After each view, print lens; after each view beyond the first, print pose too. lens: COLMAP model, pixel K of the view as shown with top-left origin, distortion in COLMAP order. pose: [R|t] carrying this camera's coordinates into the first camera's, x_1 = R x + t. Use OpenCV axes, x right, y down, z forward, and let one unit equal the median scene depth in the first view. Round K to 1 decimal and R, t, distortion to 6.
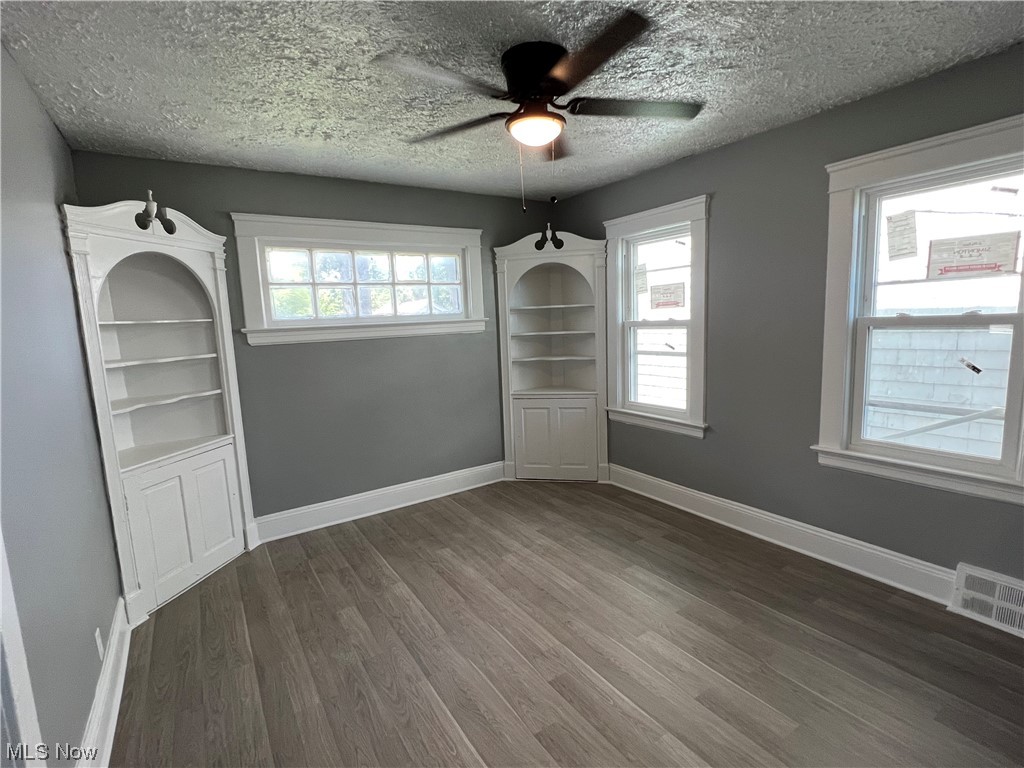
lens RADIAL K [[489.2, 0, 511.5], [0, 489.2, 386.6], [0, 0, 1]] dist [-0.001297, -0.000169]
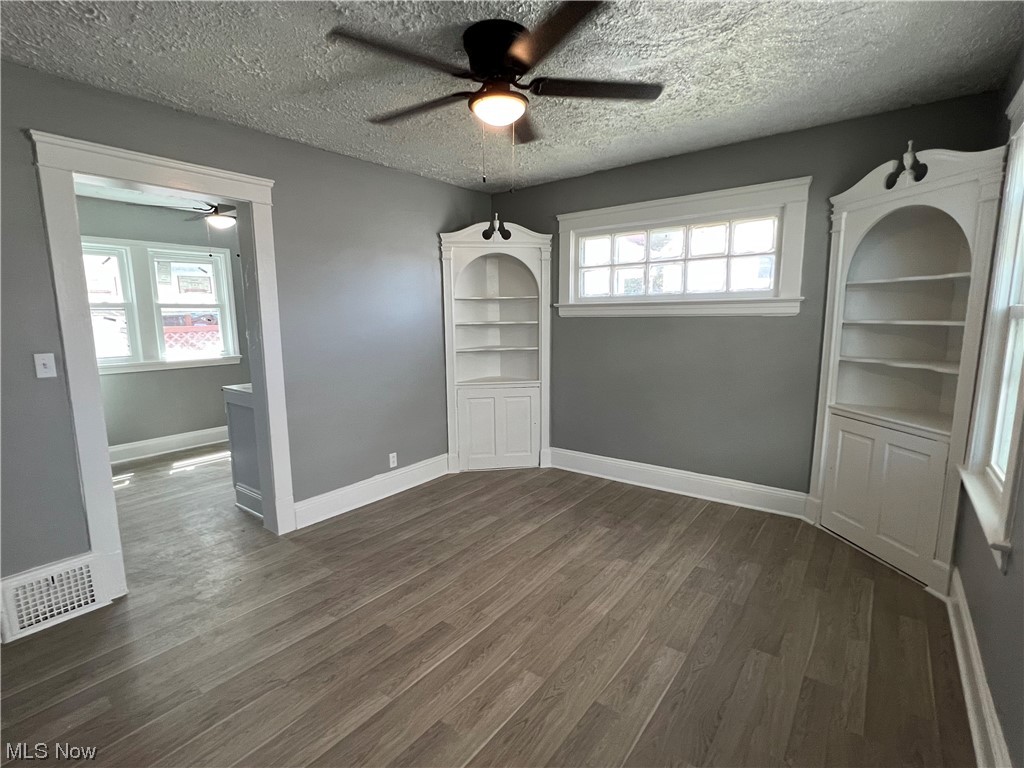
lens RADIAL K [[489.2, 0, 511.5], [0, 489.2, 386.6], [0, 0, 1]] dist [-0.001297, -0.000169]
pose [[0.330105, 0.178565, -0.926901, 0.703422], [-0.131978, 0.981030, 0.141990, -0.073219], [0.934673, 0.075459, 0.347409, 0.463001]]
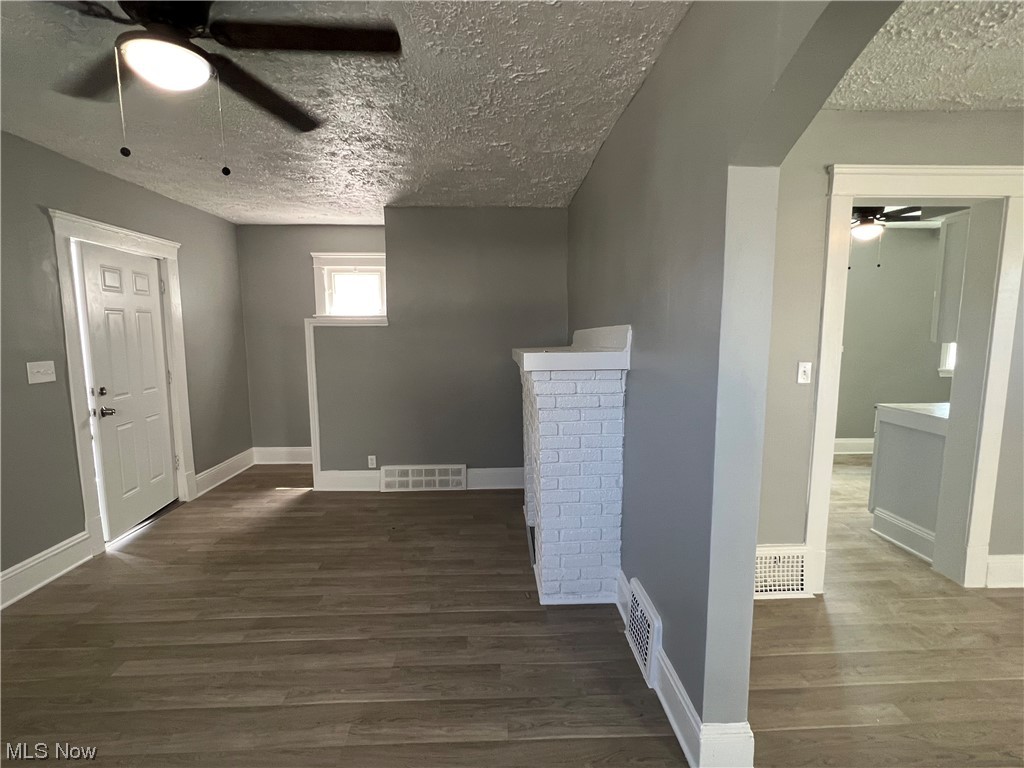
lens RADIAL K [[488.5, 0, 512.4], [0, 488.5, 387.5], [0, 0, 1]] dist [-0.001016, 0.000376]
pose [[-0.516540, 0.145220, -0.843859, 0.747366], [-0.088569, 0.971166, 0.221342, -0.023846], [0.851670, 0.189071, -0.488784, 0.057132]]
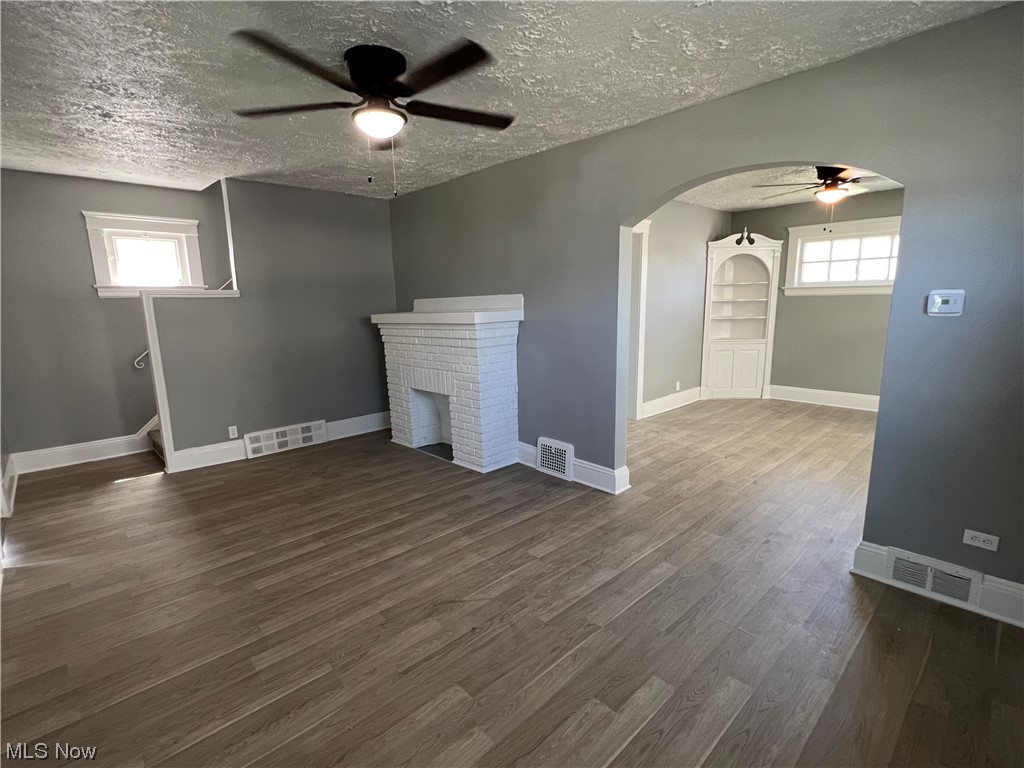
lens RADIAL K [[489.2, 0, 511.5], [0, 489.2, 386.6], [0, 0, 1]] dist [-0.001297, -0.000169]
pose [[0.172715, 0.216099, -0.960974, 1.294341], [-0.123563, 0.972682, 0.196524, 0.021189], [0.977191, 0.084798, 0.194699, -0.437187]]
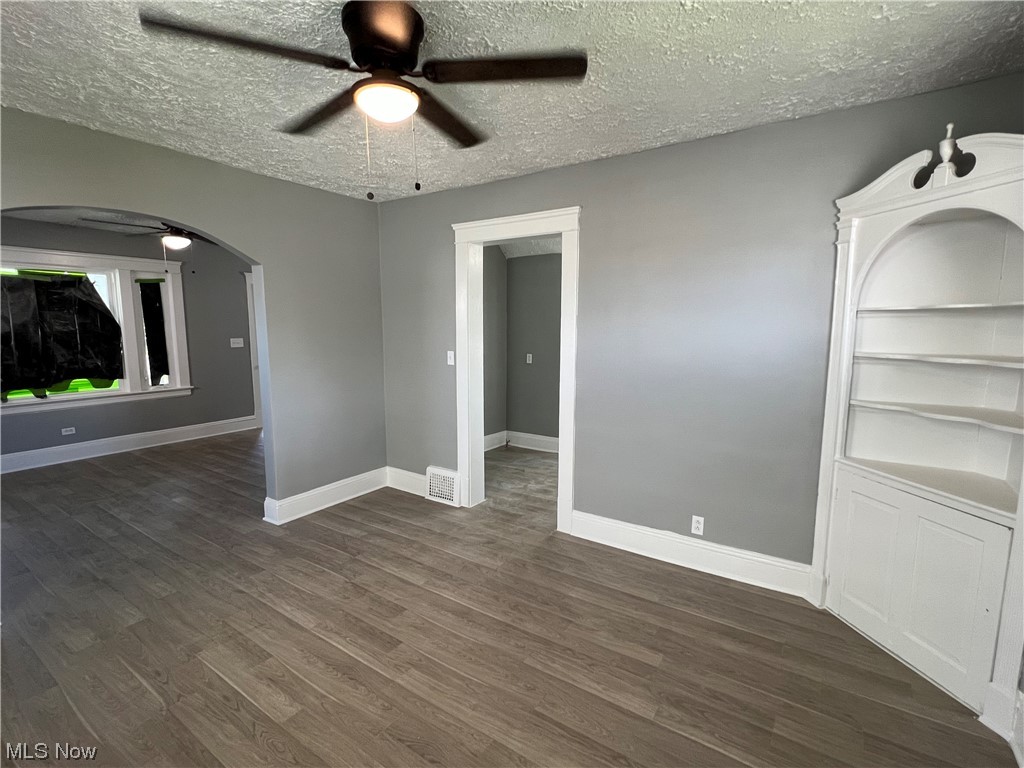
lens RADIAL K [[489.2, 0, 511.5], [0, 489.2, 386.6], [0, 0, 1]] dist [-0.001297, -0.000169]
pose [[-0.923082, 0.089768, -0.373979, 0.138389], [-0.015174, 0.963122, 0.268637, -0.181009], [0.384303, 0.253649, -0.887679, 1.269798]]
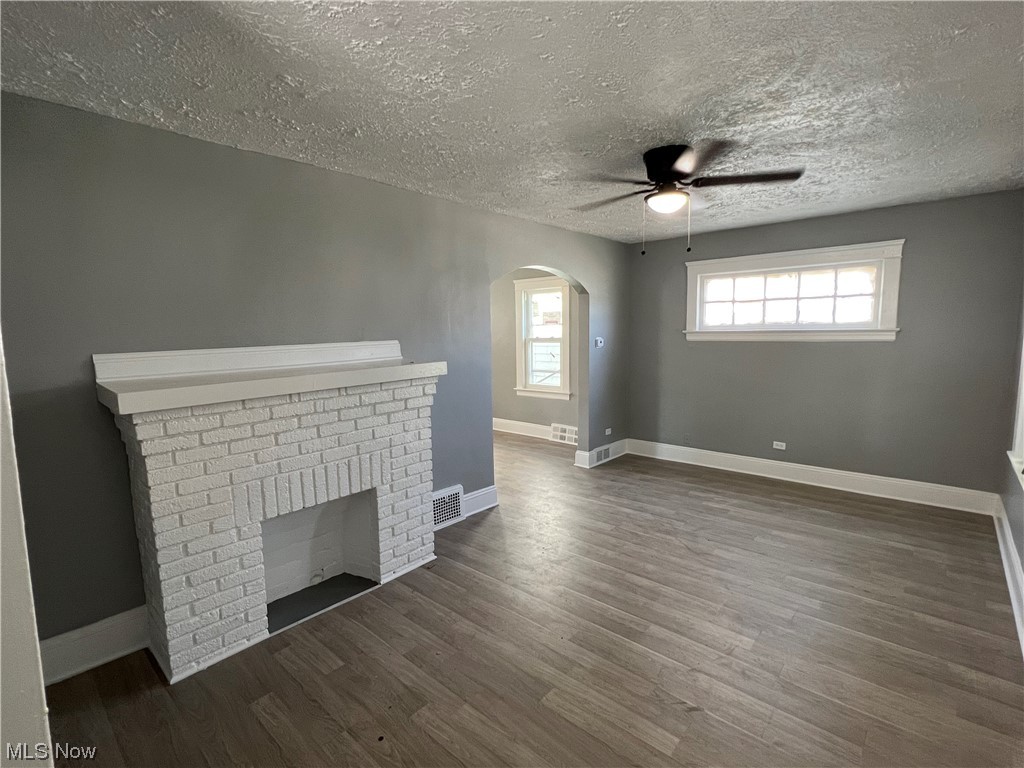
lens RADIAL K [[489.2, 0, 511.5], [0, 489.2, 386.6], [0, 0, 1]] dist [-0.001297, -0.000169]
pose [[0.967247, -0.000960, 0.253834, -0.035195], [0.009164, 0.999473, -0.031140, 0.175269], [-0.253670, 0.032446, 0.966746, -1.312436]]
